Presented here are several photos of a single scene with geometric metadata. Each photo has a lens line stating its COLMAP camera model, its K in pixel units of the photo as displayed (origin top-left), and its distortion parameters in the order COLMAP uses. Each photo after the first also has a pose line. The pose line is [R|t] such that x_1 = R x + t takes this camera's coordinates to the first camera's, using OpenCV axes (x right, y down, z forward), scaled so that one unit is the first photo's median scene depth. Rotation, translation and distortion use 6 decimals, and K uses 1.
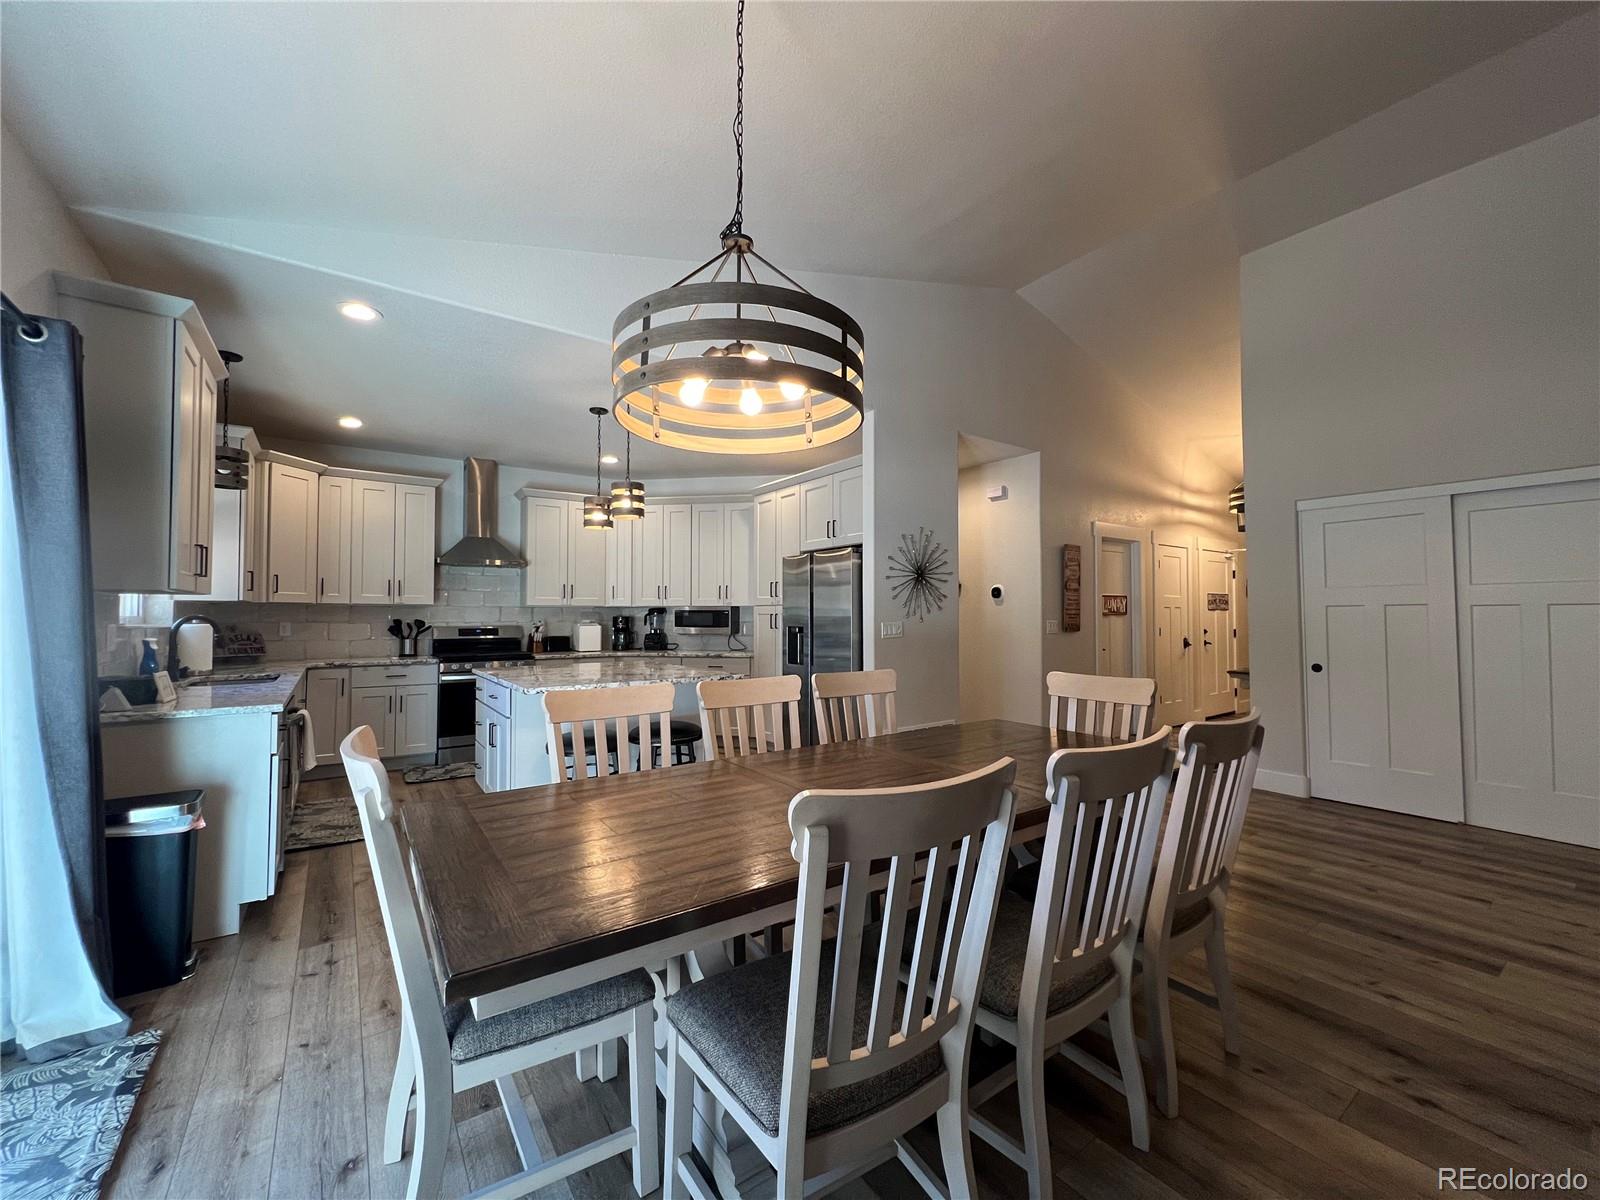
lens RADIAL K [[641.5, 0, 800.5], [0, 641.5, 600.5], [0, 0, 1]] dist [-0.001507, 0.000395]
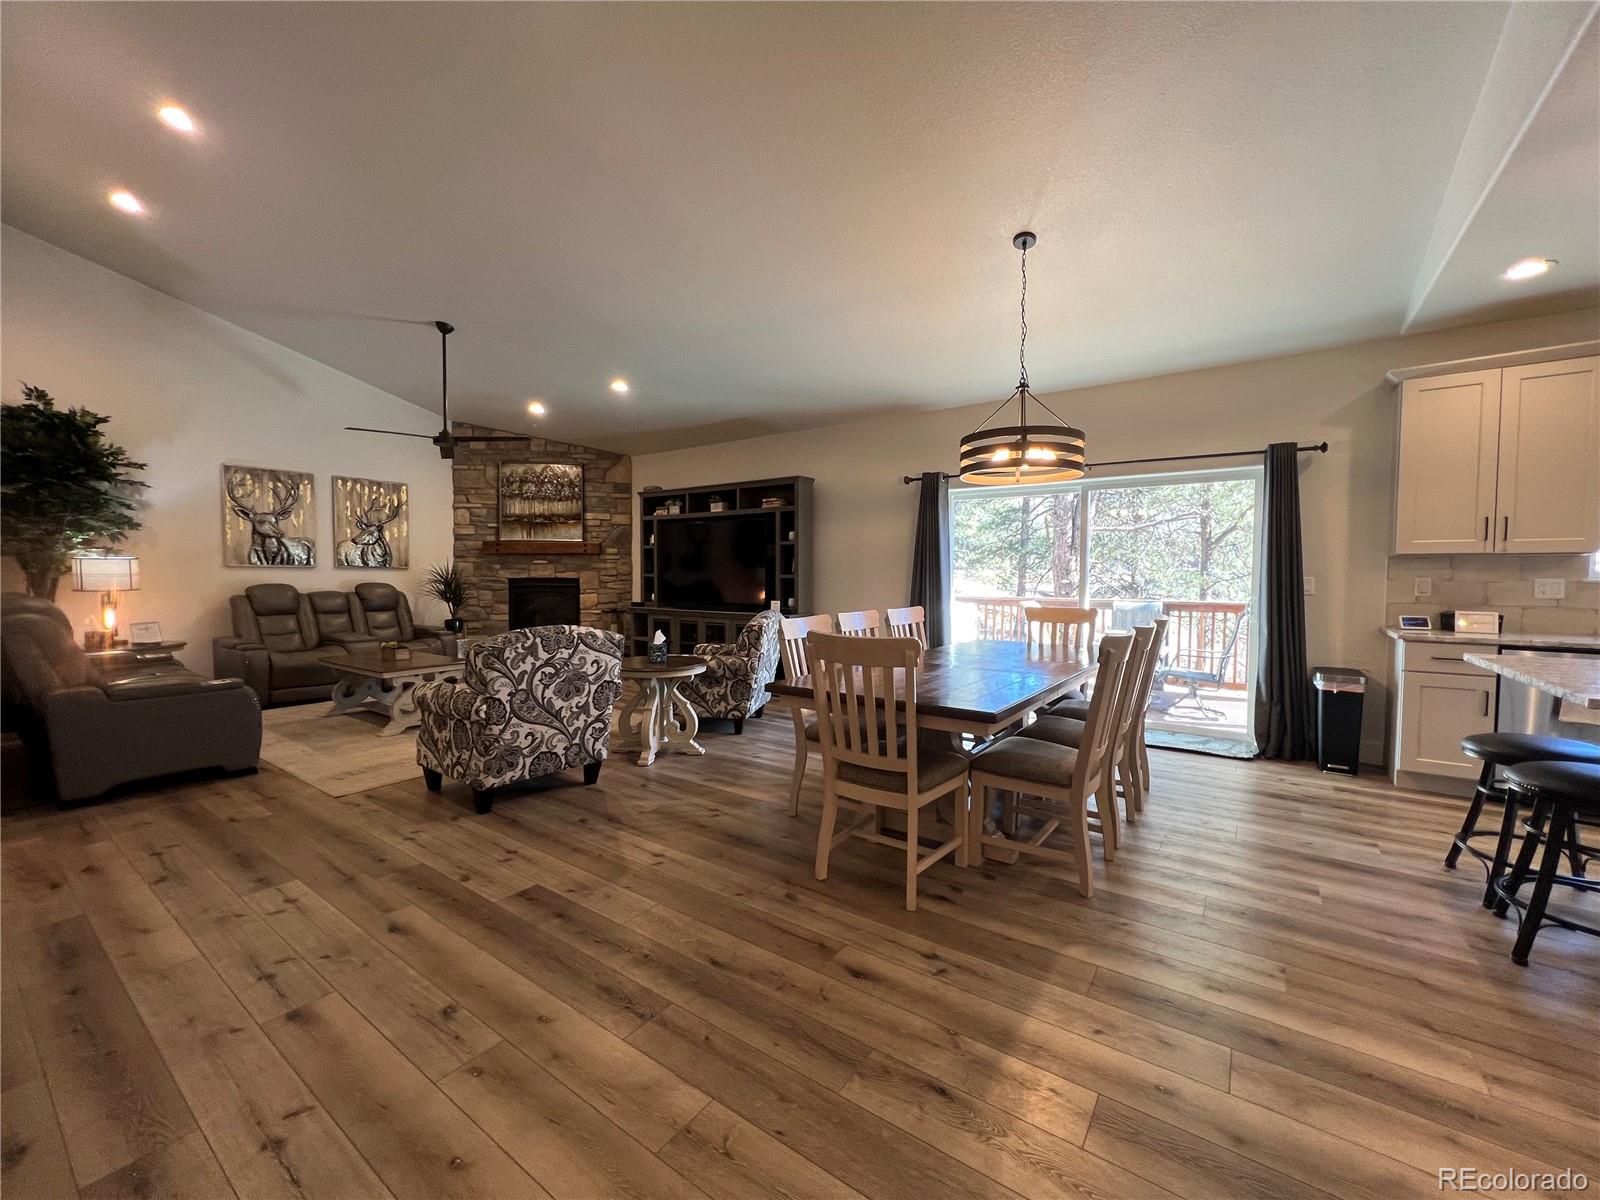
lens RADIAL K [[641.5, 0, 800.0], [0, 641.5, 599.7], [0, 0, 1]] dist [-0.001507, 0.000395]
pose [[-0.946271, 0.008326, -0.323268, 0.418061], [0.003145, 0.999858, 0.016547, 0.028990], [0.323360, 0.014641, -0.946163, 0.912636]]
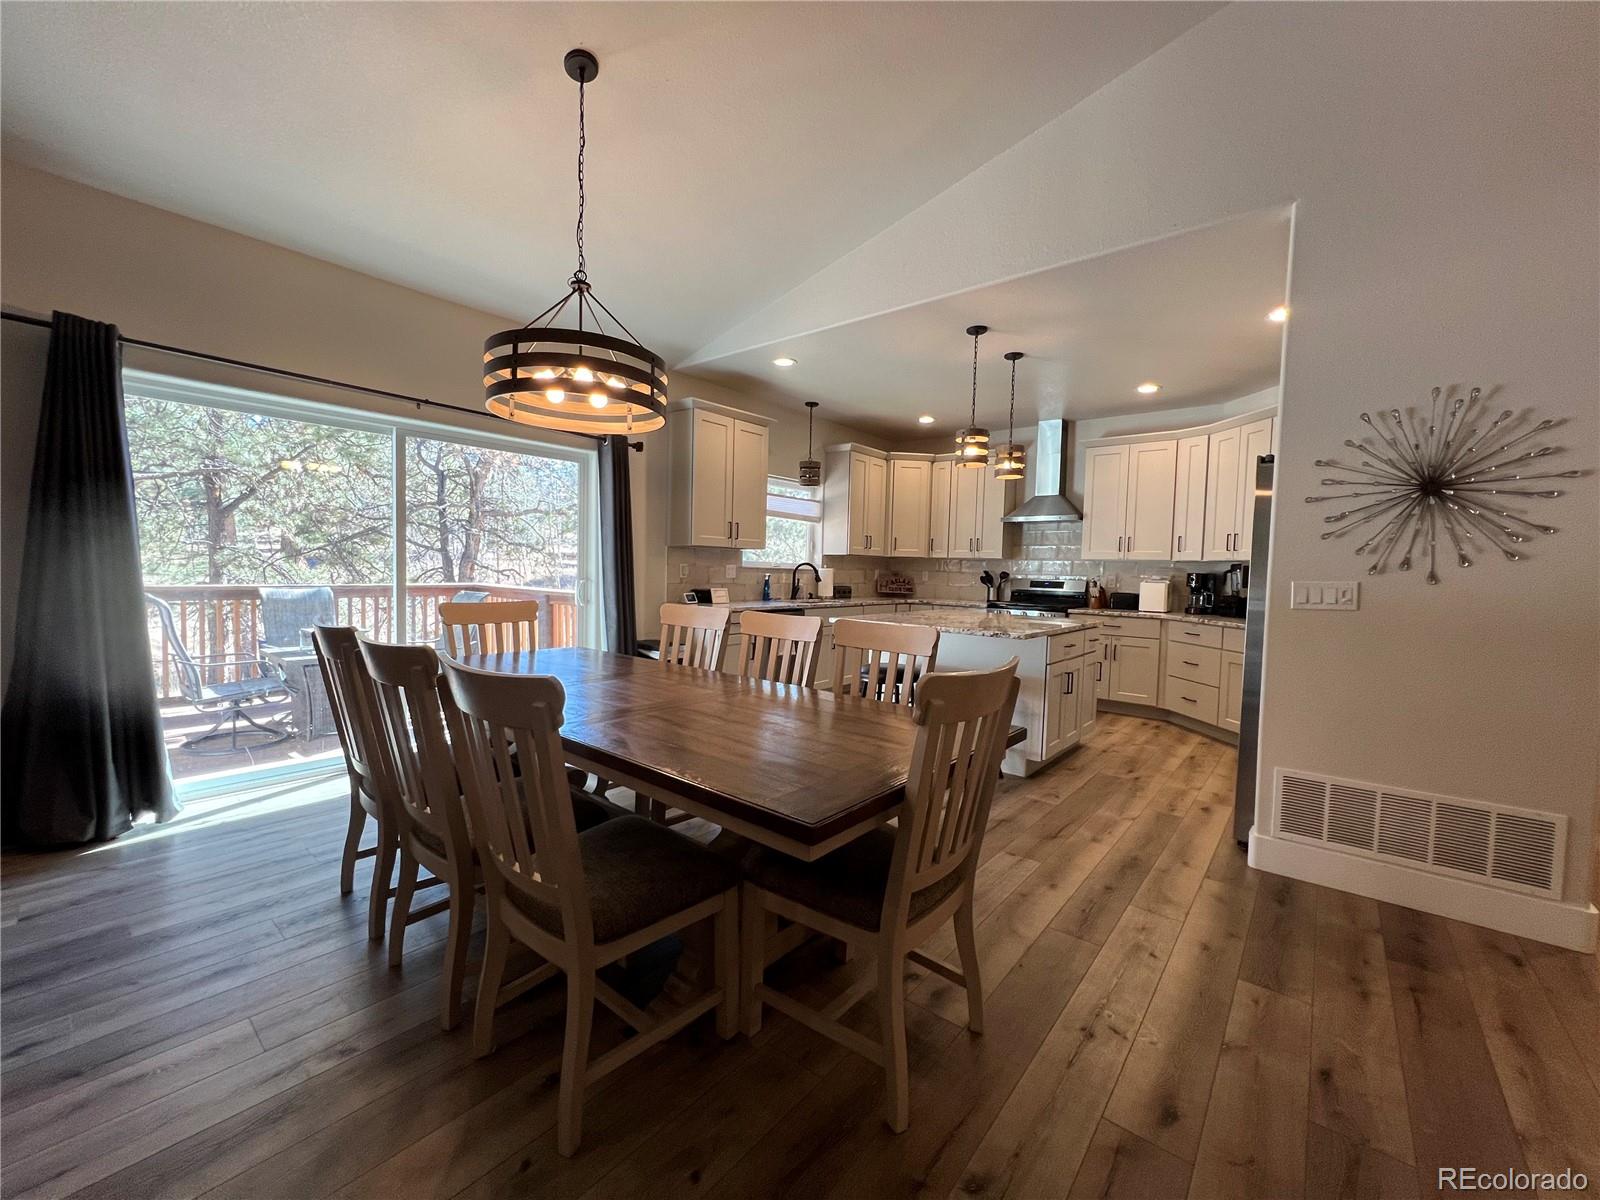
lens RADIAL K [[641.5, 0, 803.3], [0, 641.5, 600.7], [0, 0, 1]] dist [-0.001507, 0.000395]
pose [[0.256199, 0.056707, -0.964959, 0.478995], [-0.003750, 0.998329, 0.057672, 0.017563], [0.966617, -0.011157, 0.255983, 0.369676]]
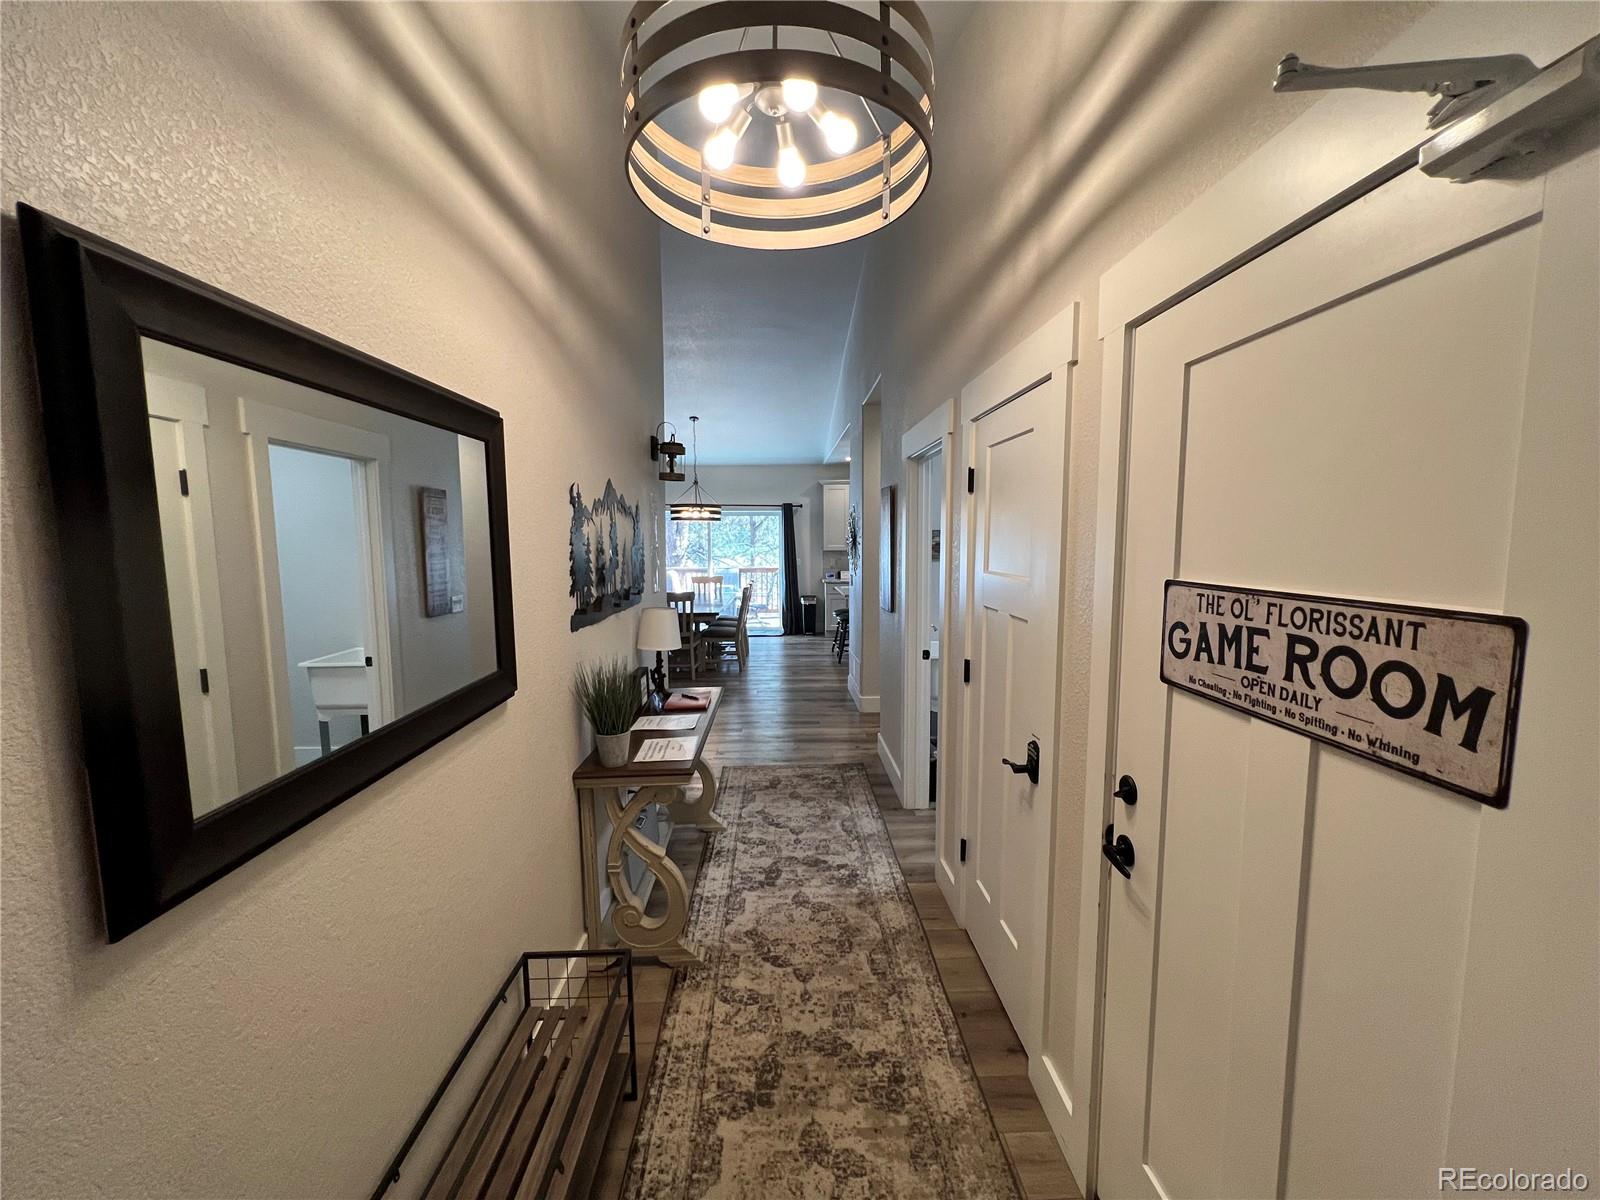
lens RADIAL K [[641.5, 0, 799.5], [0, 641.5, 600.7], [0, 0, 1]] dist [-0.001507, 0.000395]
pose [[-0.559628, 0.088192, -0.824038, 1.167425], [0.025923, 0.995698, 0.088958, -0.030205], [0.828338, 0.028422, -0.559507, 1.453047]]
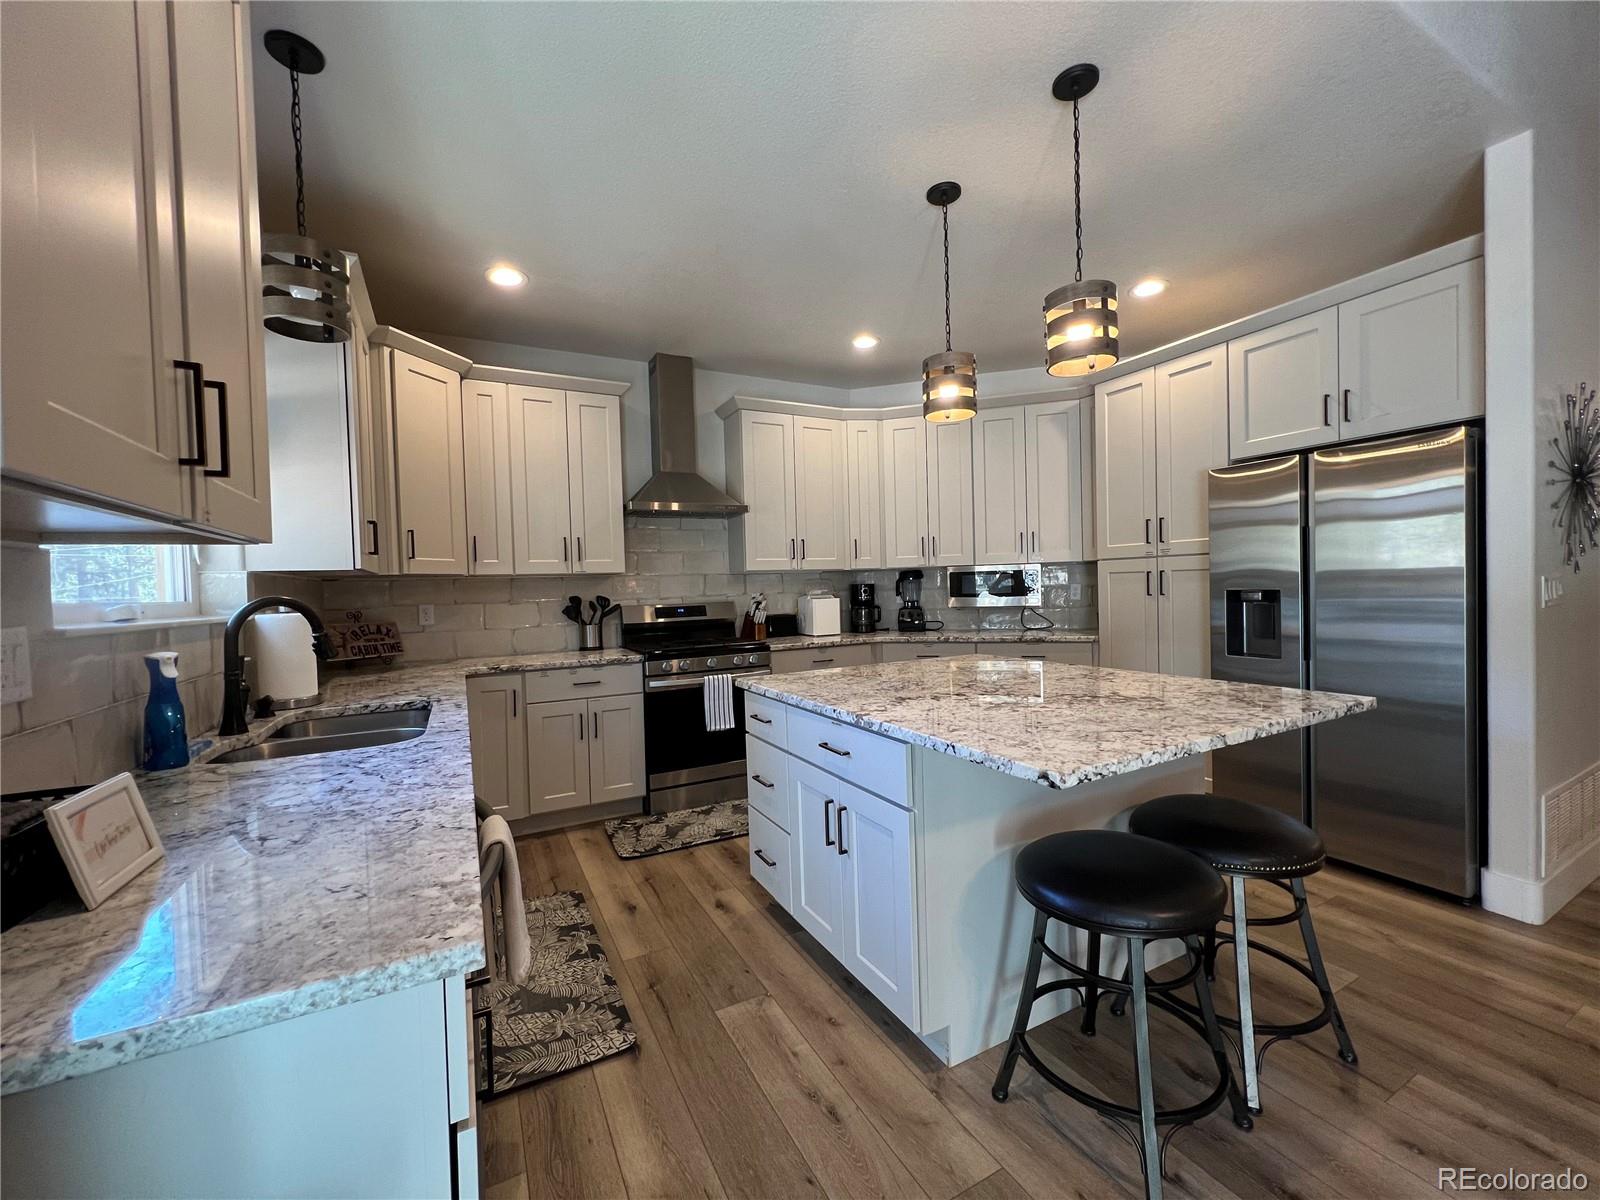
lens RADIAL K [[641.5, 0, 801.0], [0, 641.5, 601.1], [0, 0, 1]] dist [-0.001507, 0.000395]
pose [[0.990342, -0.025972, -0.136194, -0.311729], [0.032593, 0.998381, 0.046615, 0.010815], [0.134763, -0.050604, 0.989585, 0.373741]]
